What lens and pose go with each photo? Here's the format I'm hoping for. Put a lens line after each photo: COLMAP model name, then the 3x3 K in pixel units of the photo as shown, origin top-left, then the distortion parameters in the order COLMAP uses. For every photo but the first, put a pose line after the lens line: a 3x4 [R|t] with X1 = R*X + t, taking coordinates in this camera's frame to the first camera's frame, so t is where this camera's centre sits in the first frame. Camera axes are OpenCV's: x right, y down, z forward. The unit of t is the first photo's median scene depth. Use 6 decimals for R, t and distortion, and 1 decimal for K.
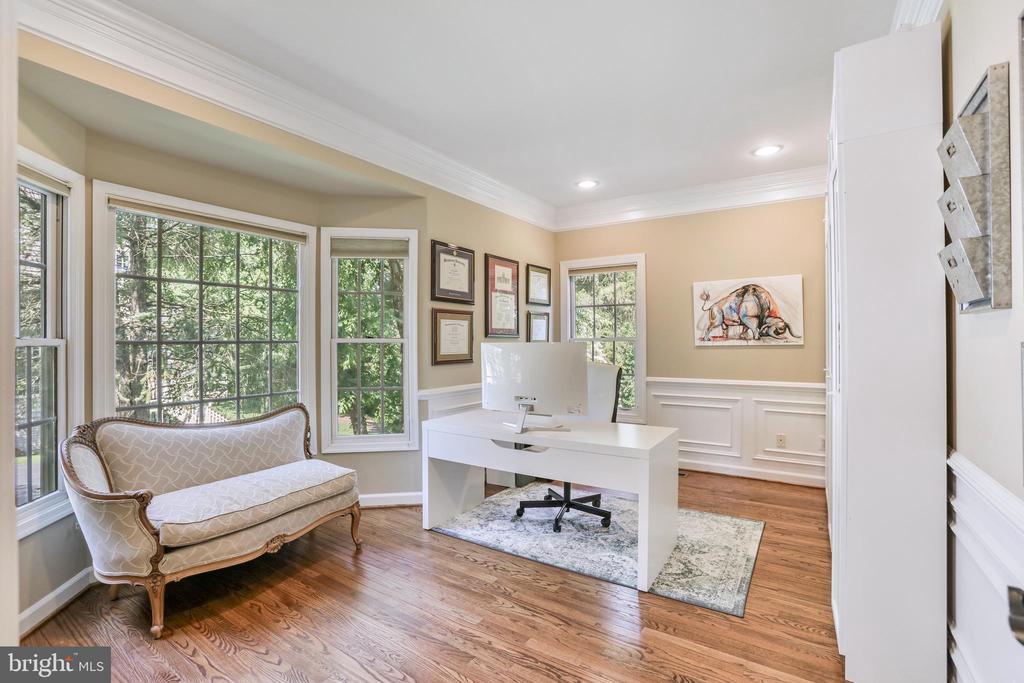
lens RADIAL K [[467.7, 0, 511.7], [0, 467.7, 340.0], [0, 0, 1]] dist [-0.038878, 0.013873]
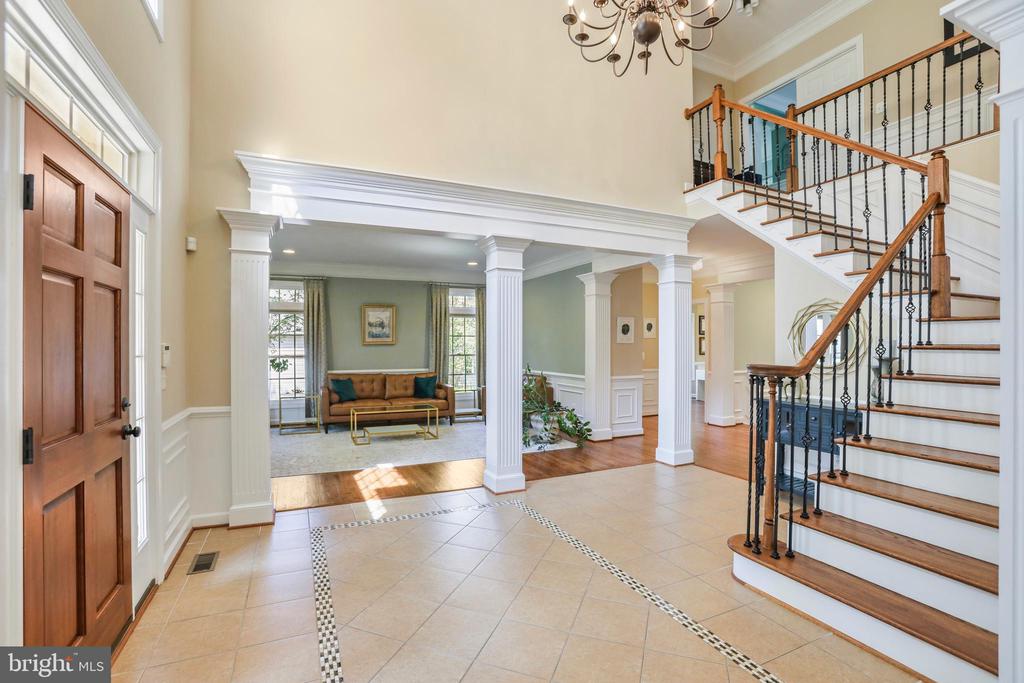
lens RADIAL K [[467.7, 0, 512.9], [0, 467.7, 343.9], [0, 0, 1]] dist [-0.038878, 0.013873]
pose [[0.844624, 0.002176, -0.535355, 0.465628], [-0.000643, 0.999995, 0.003050, -0.030048], [0.535359, -0.002232, 0.844622, -2.419838]]
